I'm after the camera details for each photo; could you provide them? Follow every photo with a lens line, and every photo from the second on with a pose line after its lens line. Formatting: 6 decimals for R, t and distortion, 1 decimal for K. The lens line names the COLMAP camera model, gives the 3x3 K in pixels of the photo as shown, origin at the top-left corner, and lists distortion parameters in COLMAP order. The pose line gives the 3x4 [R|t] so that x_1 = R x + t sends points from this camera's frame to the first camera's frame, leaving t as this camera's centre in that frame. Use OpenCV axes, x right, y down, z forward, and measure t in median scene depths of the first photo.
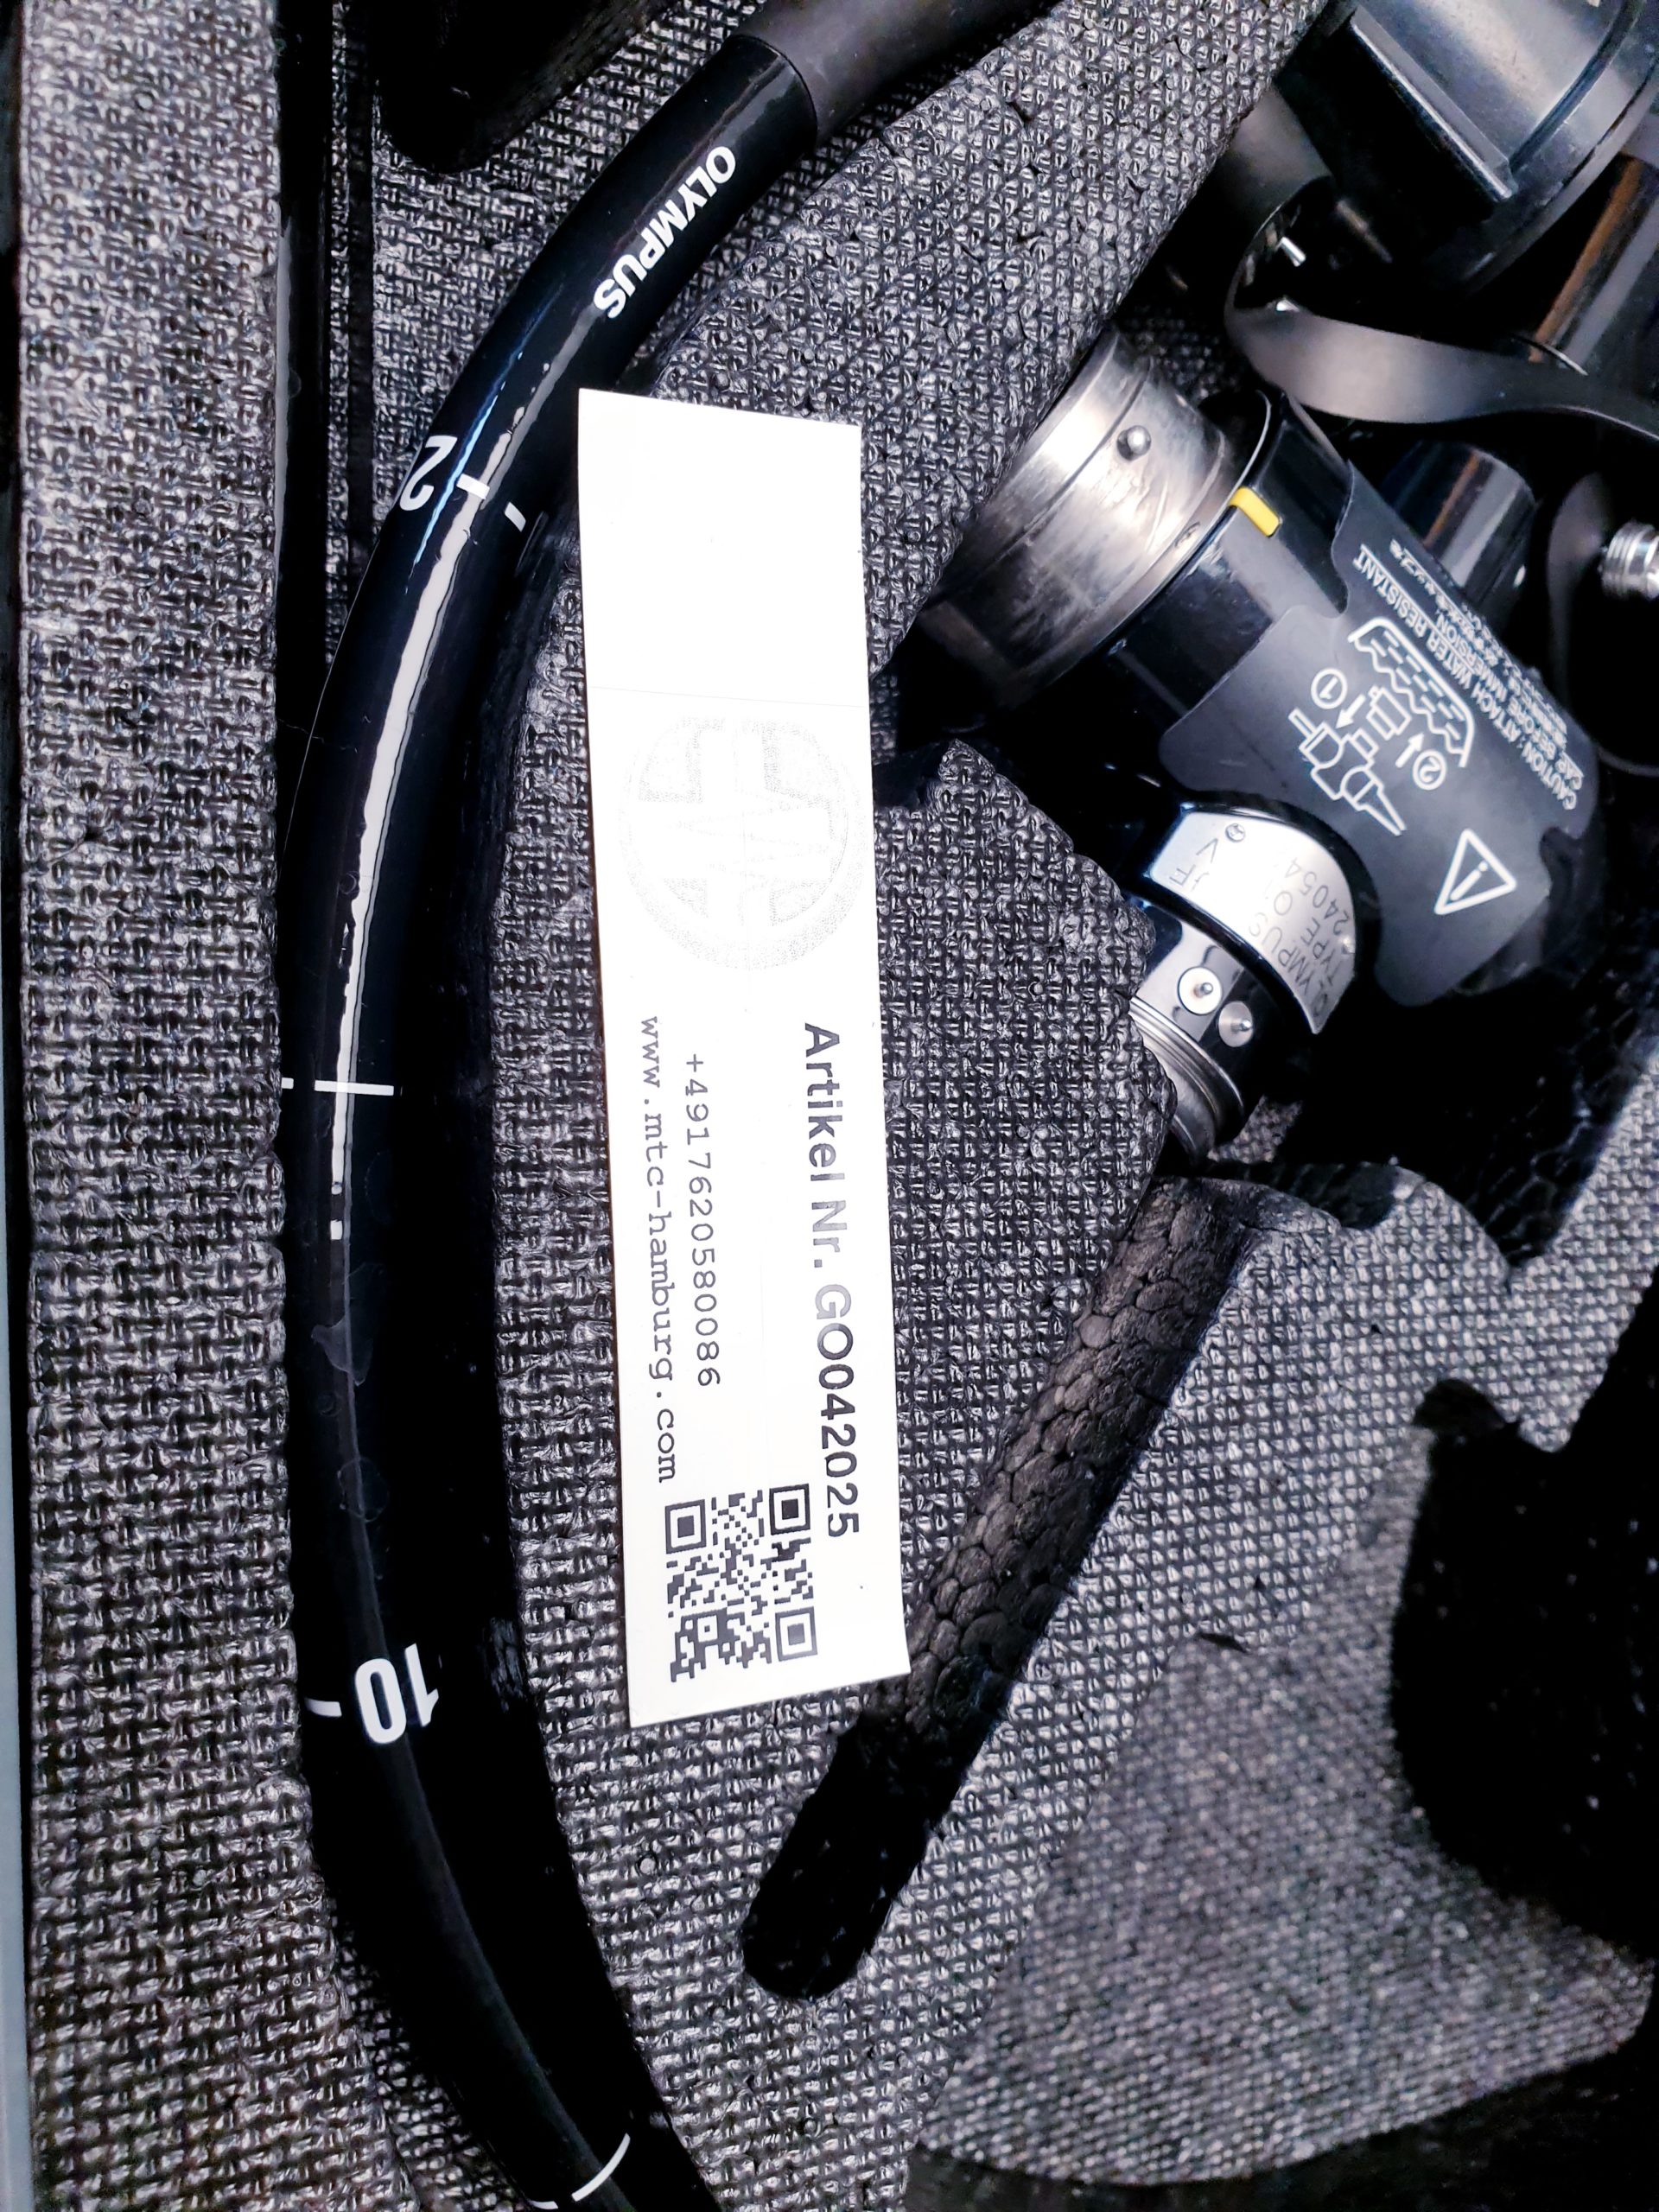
lens RADIAL K [[1870.2, 0, 691.3], [0, 1870.2, 1102.8], [0, 0, 1]] dist [0.003313, -0.059739]
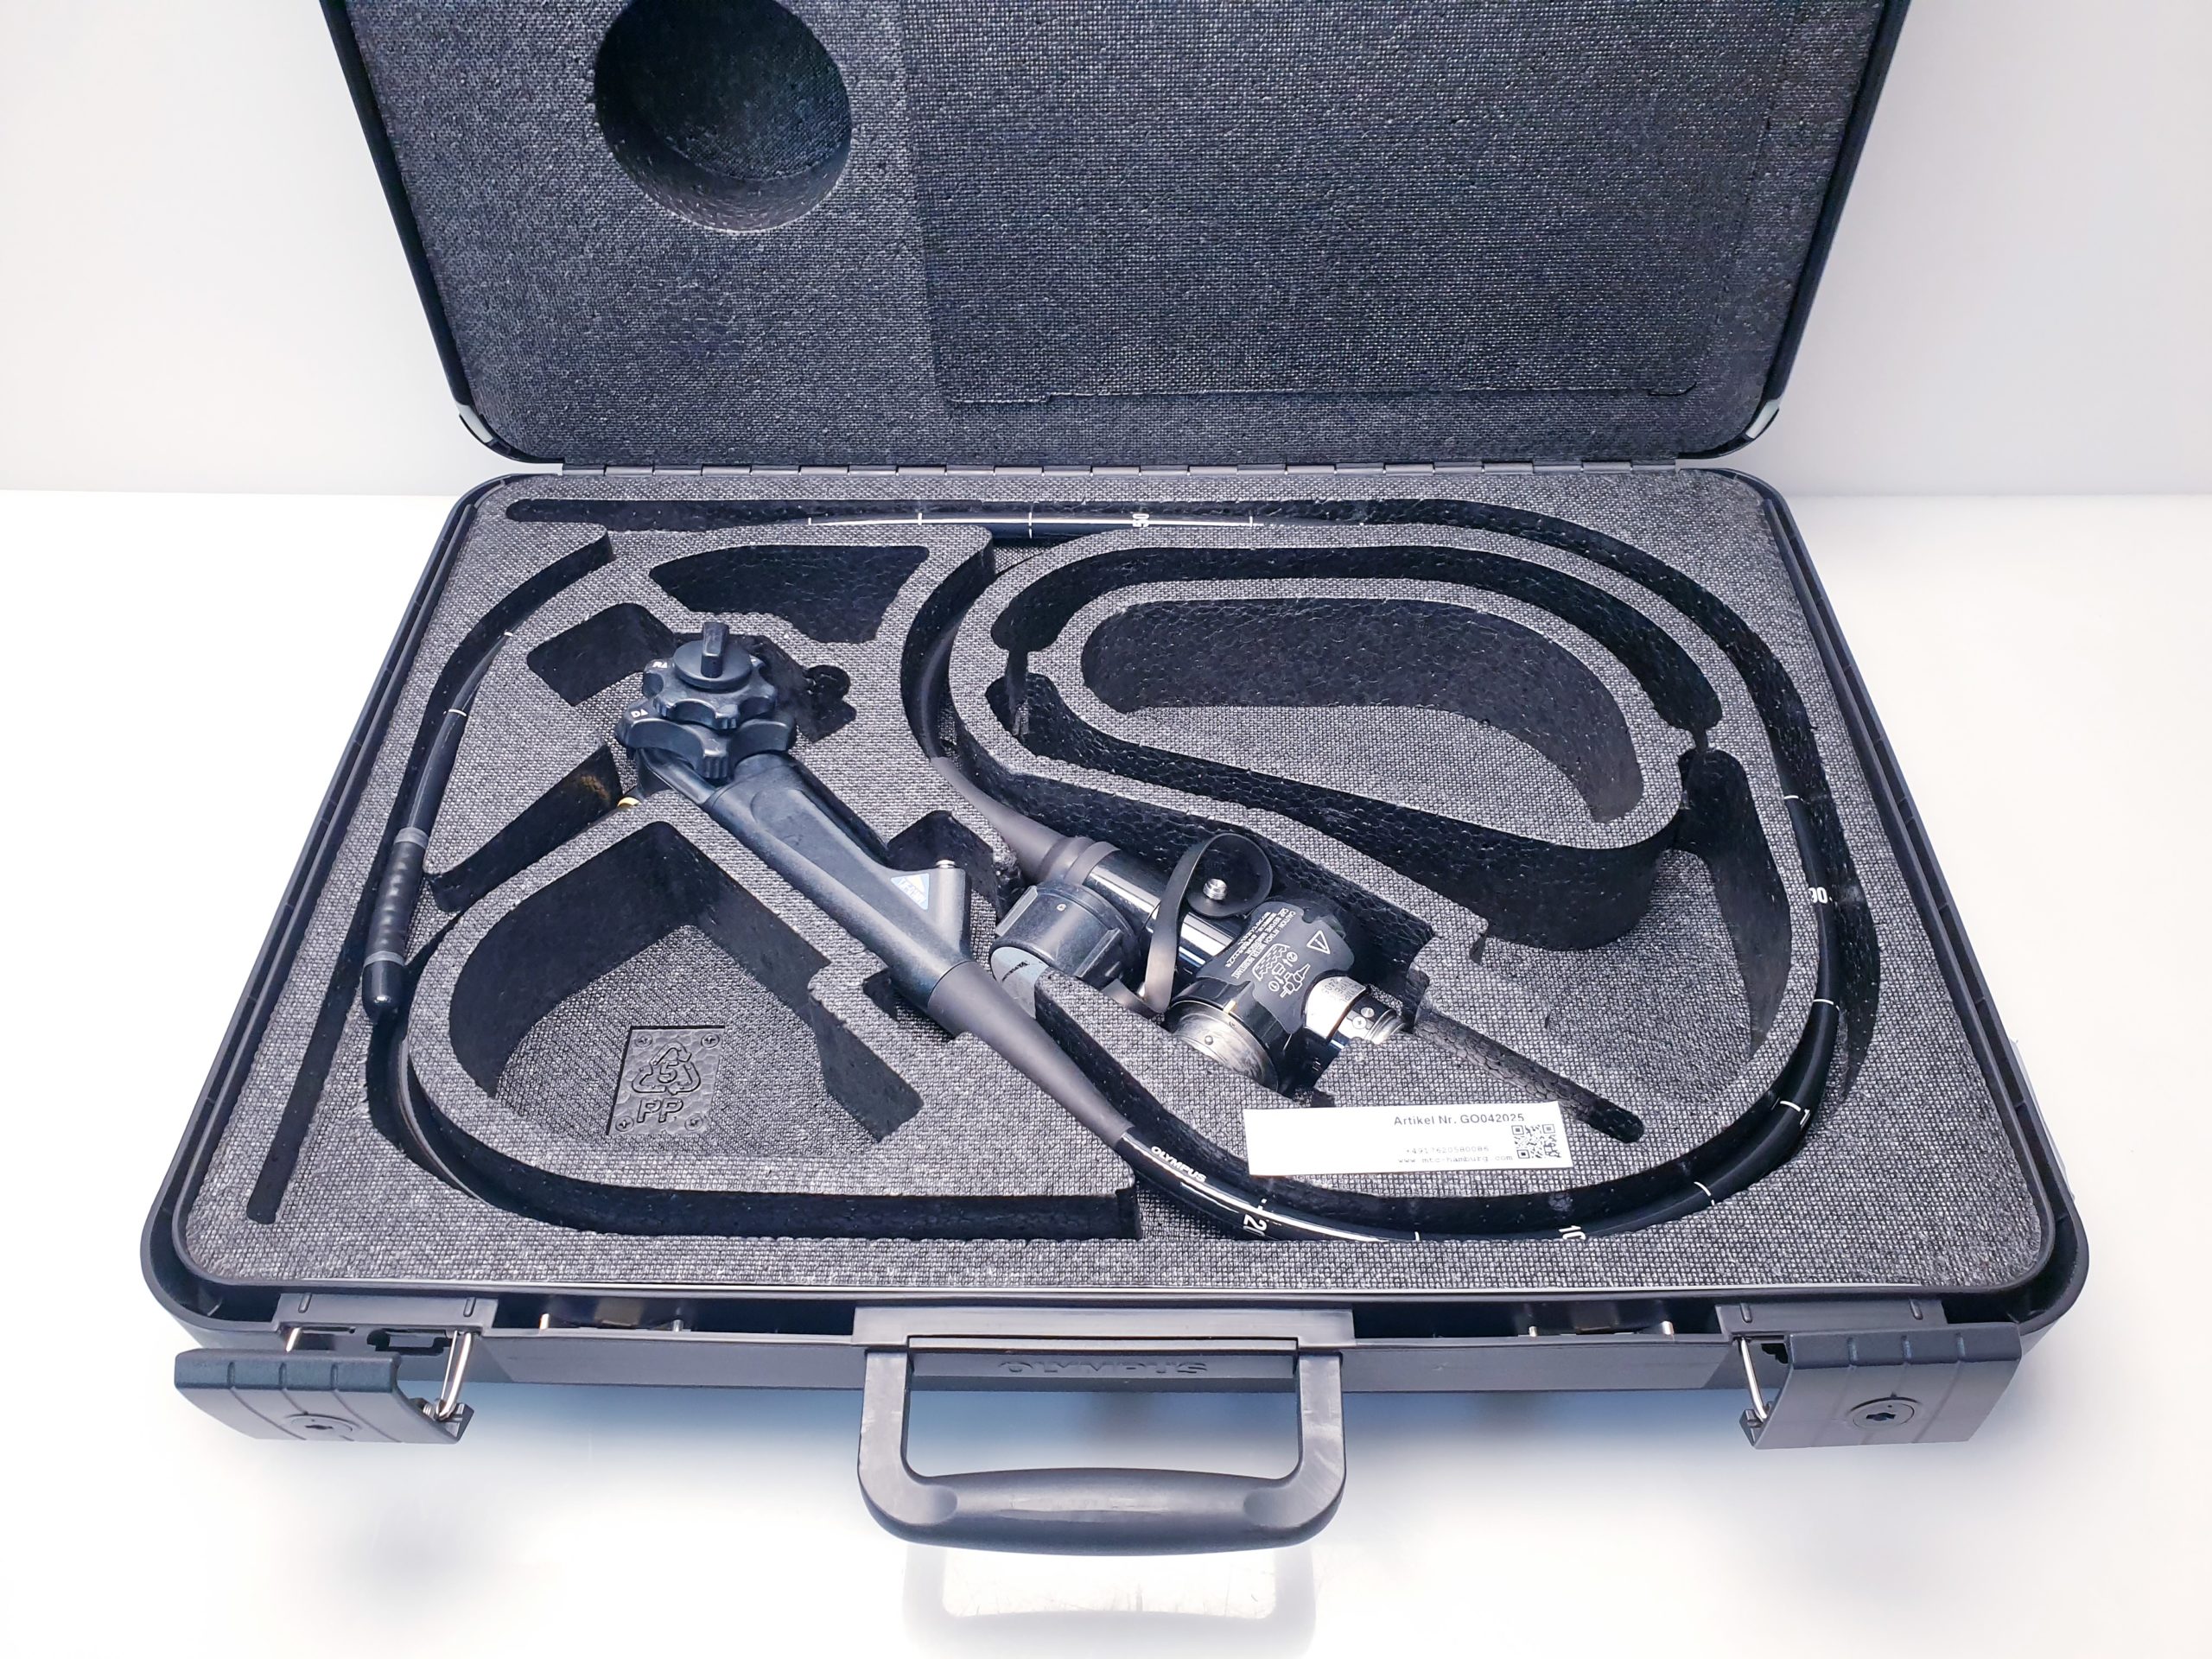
lens RADIAL K [[1927.9, 0, 1132.9], [0, 1927.9, 818.6], [0, 0, 1]] dist [0.235966, -0.887122]
pose [[0.001896, -0.944606, 0.328201, -0.592909], [0.999969, 0.004279, 0.006538, -0.546028], [-0.007580, 0.328178, 0.944585, -2.712903]]
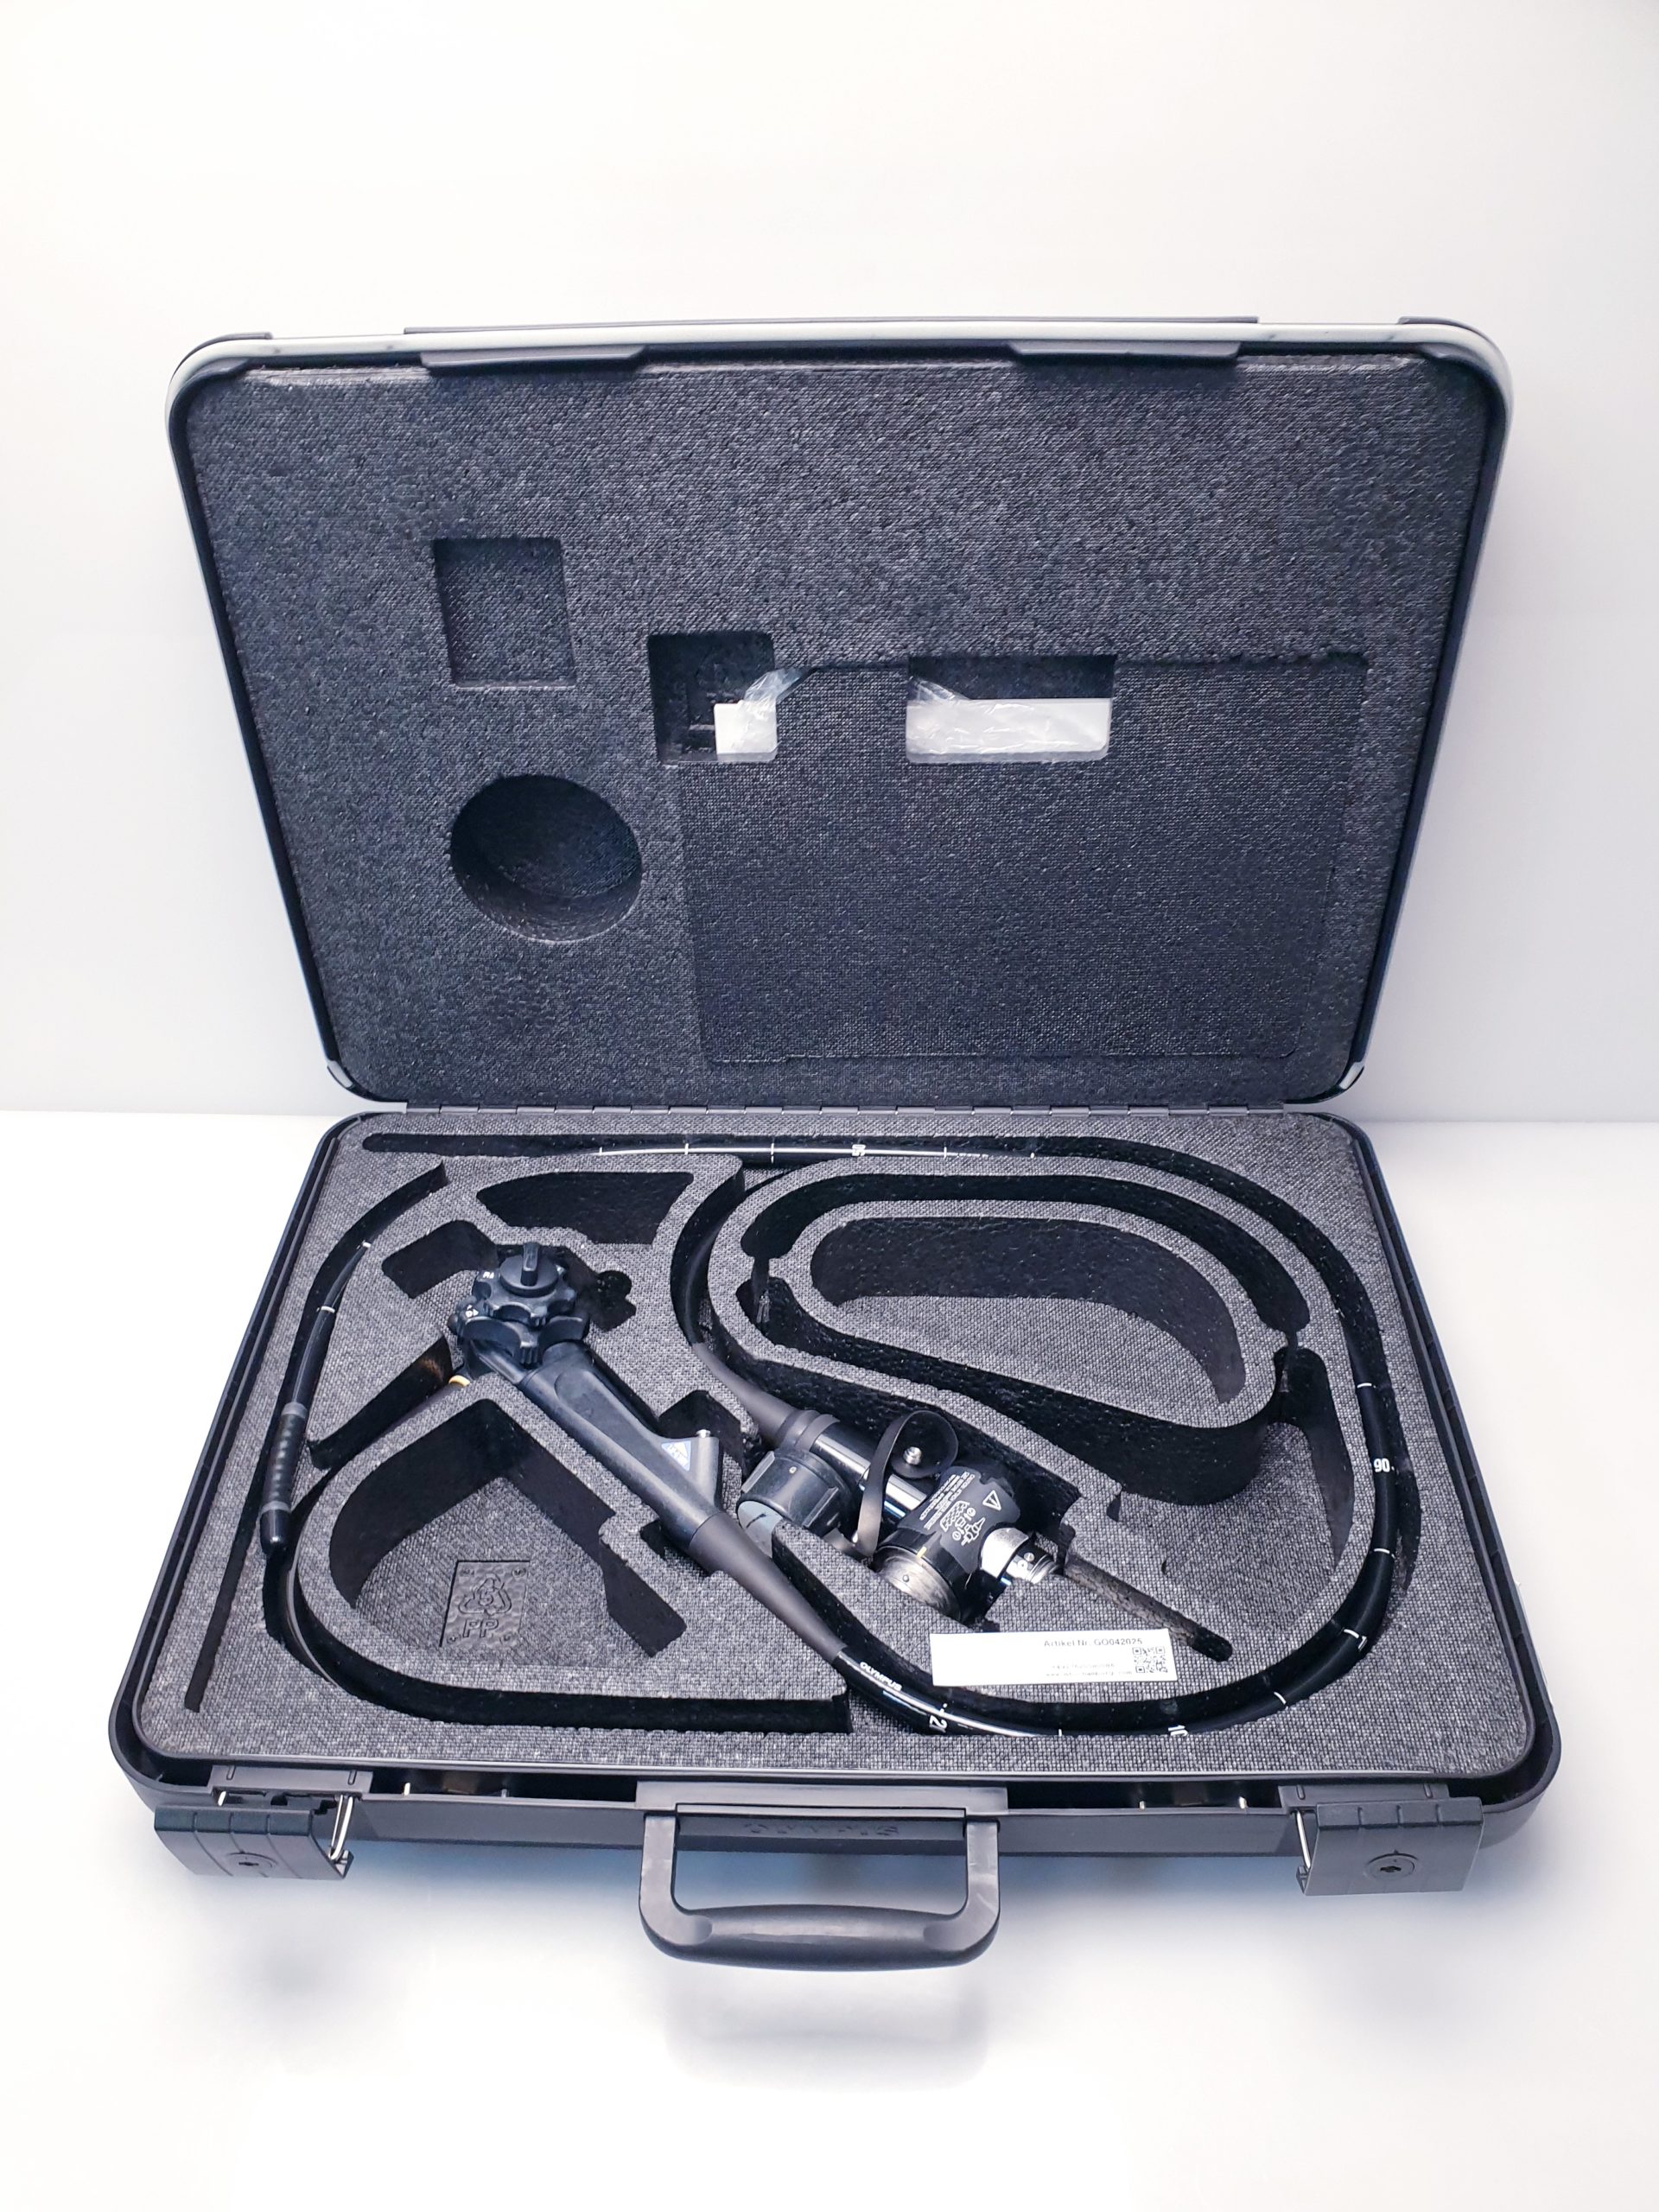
lens RADIAL K [[1927.9, 0, 822.9], [0, 1927.9, 1099.6], [0, 0, 1]] dist [0.235966, -0.887122]
pose [[0.015580, -0.901355, 0.432800, -0.814676], [0.999779, 0.007942, -0.019450, -0.493439], [0.014094, 0.433008, 0.901280, -4.006374]]
